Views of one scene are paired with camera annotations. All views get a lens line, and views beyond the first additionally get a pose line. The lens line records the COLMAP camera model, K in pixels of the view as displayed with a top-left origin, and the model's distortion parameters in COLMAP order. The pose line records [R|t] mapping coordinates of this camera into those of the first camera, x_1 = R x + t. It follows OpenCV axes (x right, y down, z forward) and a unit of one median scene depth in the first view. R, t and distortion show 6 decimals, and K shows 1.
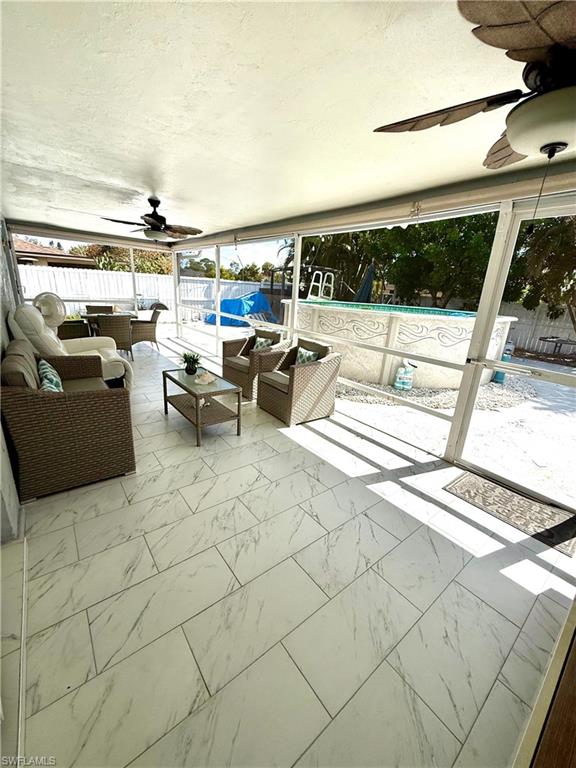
lens RADIAL K [[304.4, 0, 289.2], [0, 304.4, 380.9], [0, 0, 1]] dist [0.000247, -0.000323]
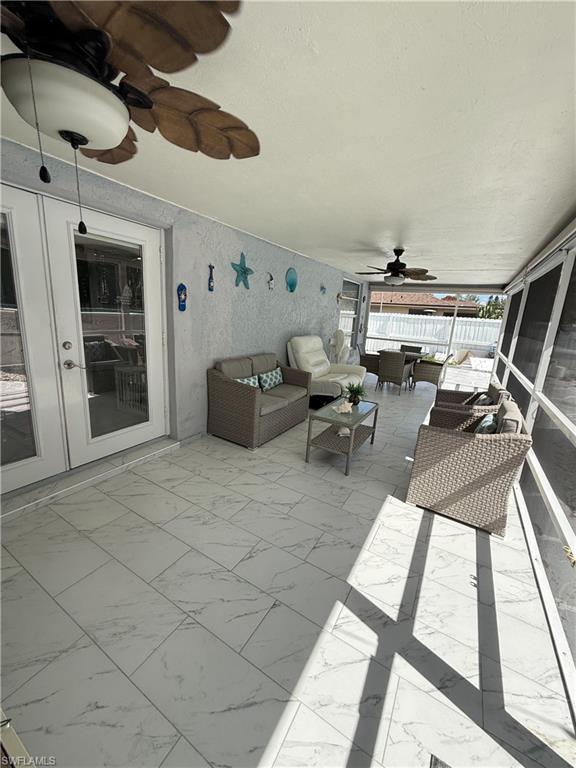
lens RADIAL K [[304.4, 0, 289.2], [0, 304.4, 380.9], [0, 0, 1]] dist [0.000247, -0.000323]
pose [[0.363503, 0.170708, -0.915819, 0.709535], [-0.310038, 0.949197, 0.053870, -0.114160], [0.878488, 0.264357, 0.397962, 0.482770]]
